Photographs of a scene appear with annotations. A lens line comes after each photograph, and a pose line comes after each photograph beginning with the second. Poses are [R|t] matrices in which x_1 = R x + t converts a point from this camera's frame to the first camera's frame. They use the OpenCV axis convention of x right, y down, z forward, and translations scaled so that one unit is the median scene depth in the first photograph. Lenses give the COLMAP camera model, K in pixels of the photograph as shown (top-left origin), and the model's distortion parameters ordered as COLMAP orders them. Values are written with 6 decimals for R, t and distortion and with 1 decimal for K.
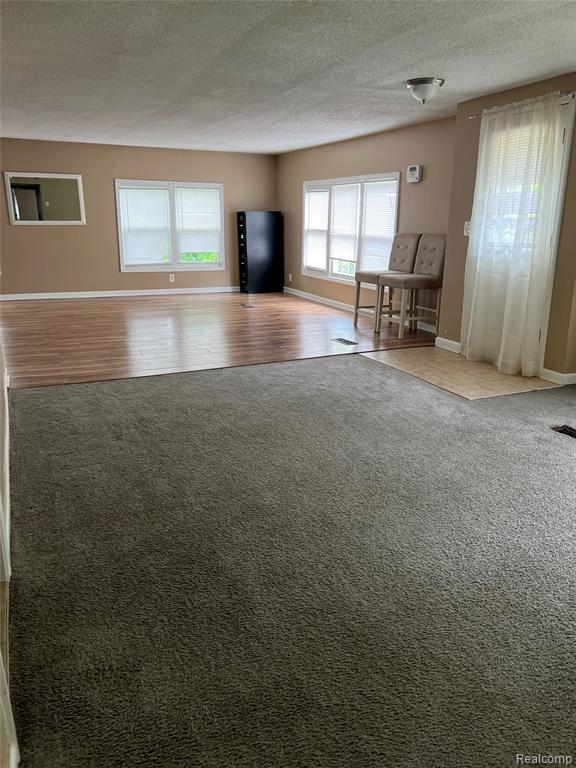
lens RADIAL K [[581.3, 0, 290.8], [0, 581.3, 383.4], [0, 0, 1]] dist [0.040577, -0.054552]
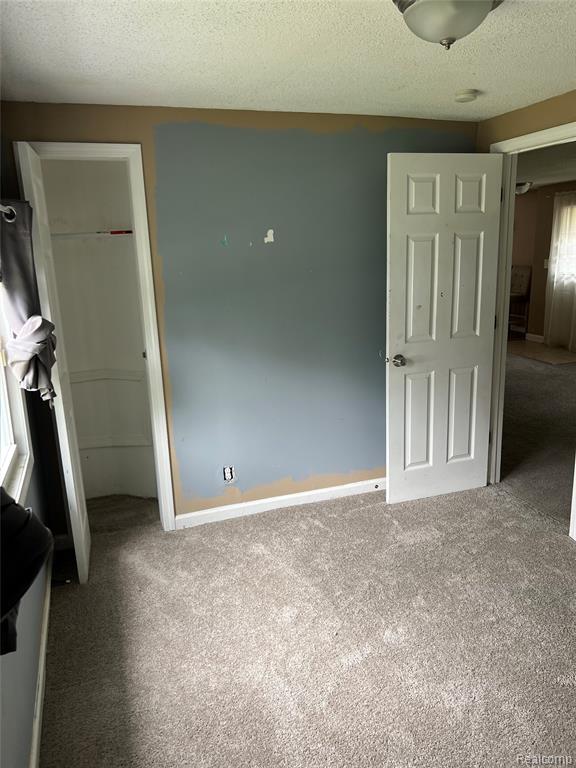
lens RADIAL K [[581.3, 0, 290.8], [0, 581.3, 383.4], [0, 0, 1]] dist [0.040577, -0.054552]
pose [[0.994478, -0.014233, -0.103973, -0.266789], [0.011169, 0.999488, -0.029992, 0.116048], [0.104347, 0.028665, 0.994128, -0.749850]]
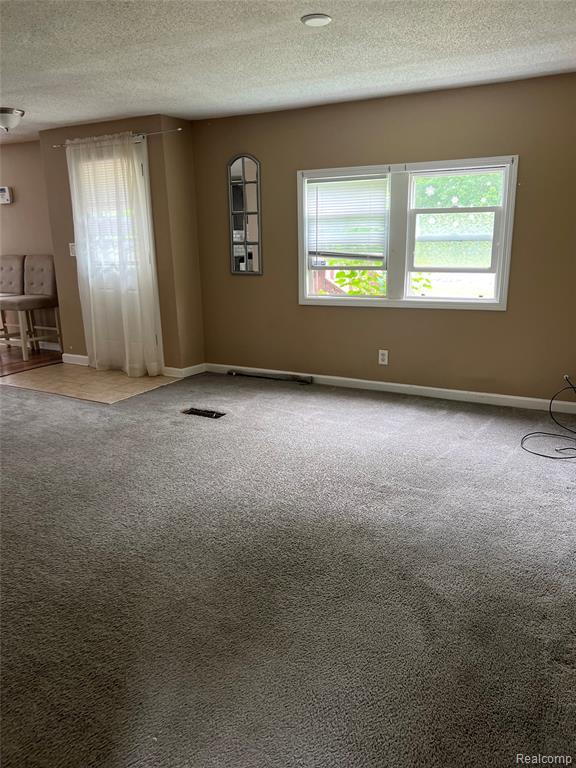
lens RADIAL K [[581.3, 0, 290.8], [0, 581.3, 383.4], [0, 0, 1]] dist [0.040577, -0.054552]
pose [[0.795651, -0.172149, 0.580779, -0.050069], [0.185303, 0.981977, 0.037208, 0.010606], [-0.576717, 0.078015, 0.813210, -0.089721]]
